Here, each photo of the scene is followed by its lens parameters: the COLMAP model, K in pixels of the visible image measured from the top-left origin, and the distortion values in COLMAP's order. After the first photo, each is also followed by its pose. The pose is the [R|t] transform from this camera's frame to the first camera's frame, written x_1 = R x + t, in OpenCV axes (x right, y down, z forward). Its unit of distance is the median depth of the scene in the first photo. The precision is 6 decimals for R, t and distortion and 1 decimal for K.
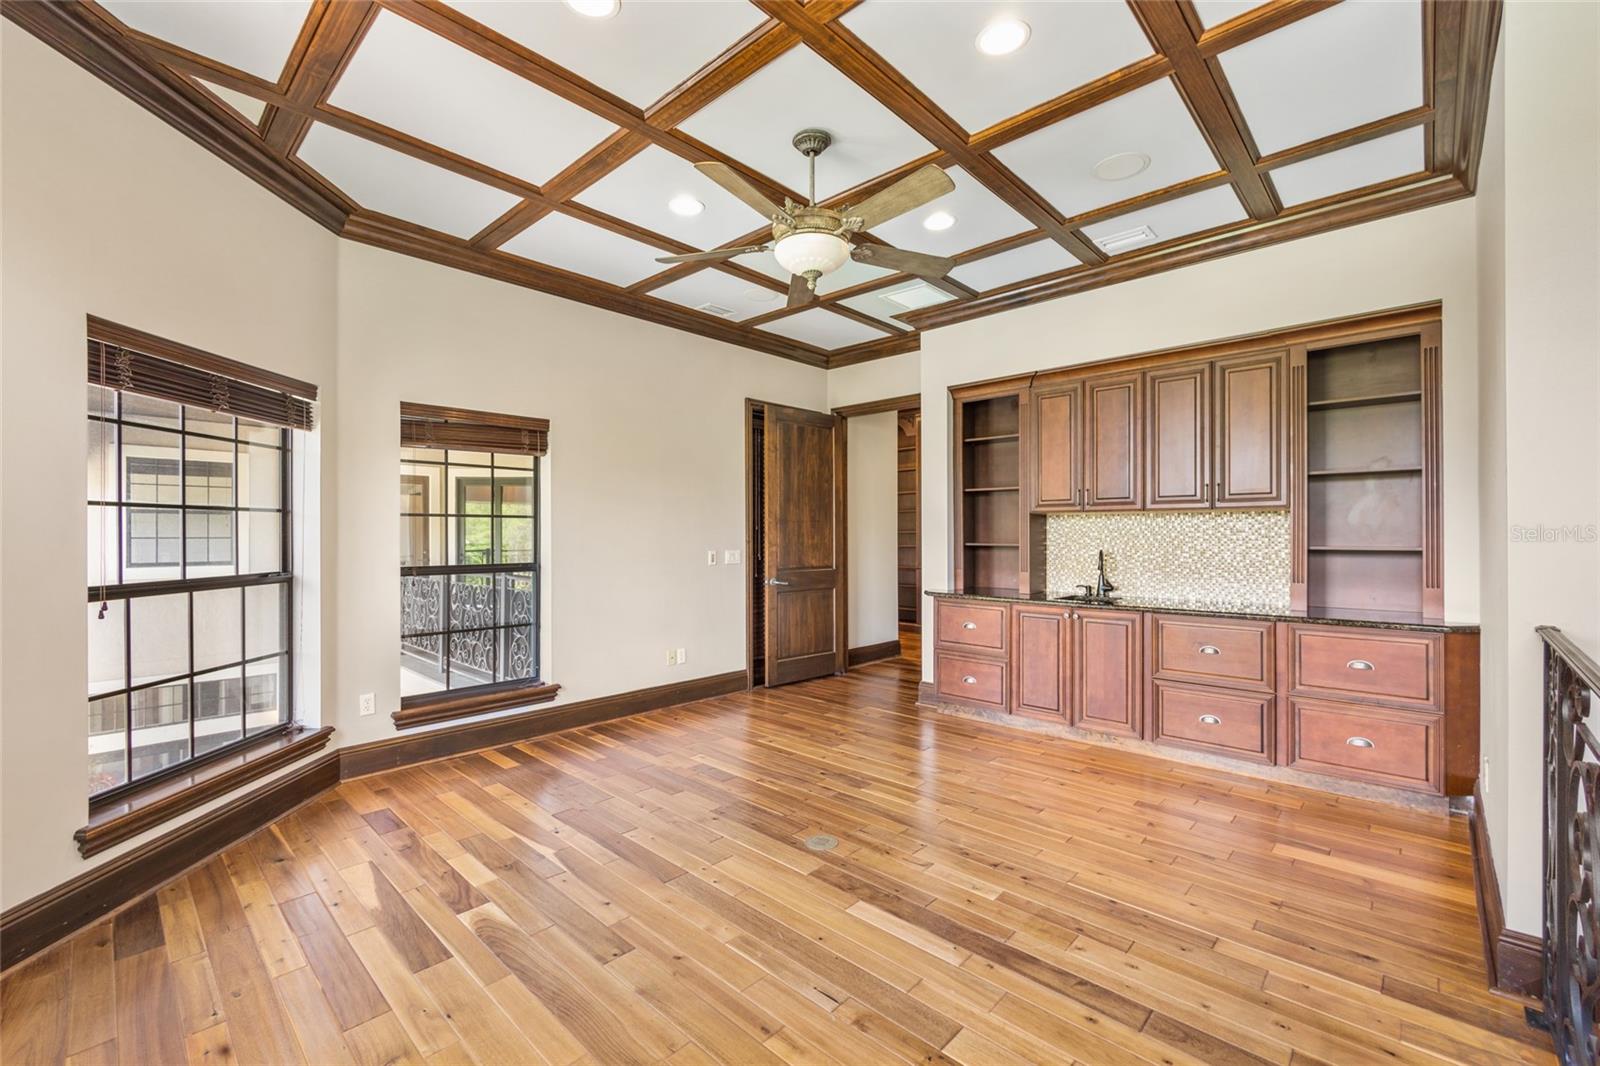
lens RADIAL K [[676.8, 0, 806.9], [0, 676.8, 534.5], [0, 0, 1]] dist [-0.002293, 0.000283]
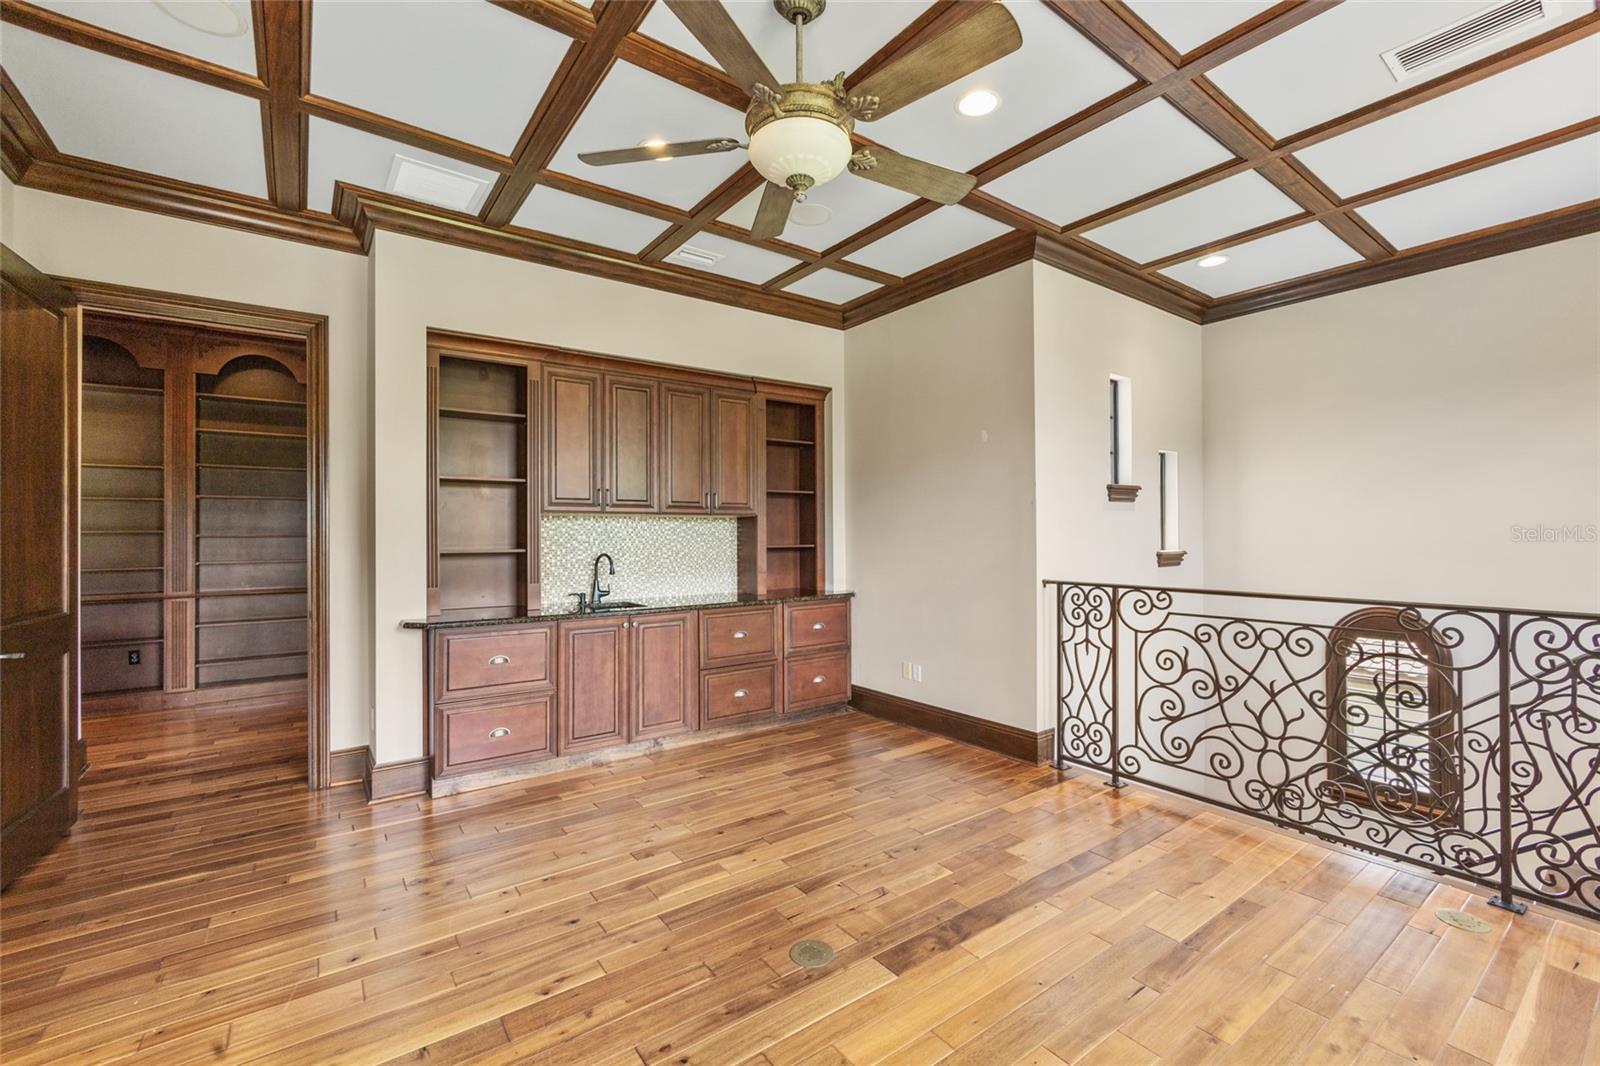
lens RADIAL K [[676.8, 0, 805.1], [0, 676.8, 531.4], [0, 0, 1]] dist [-0.002293, 0.000283]
pose [[0.185079, 0.002578, 0.982720, -0.464125], [0.000566, 0.999996, -0.002730, -0.006132], [-0.982723, 0.001061, 0.185077, 0.563828]]
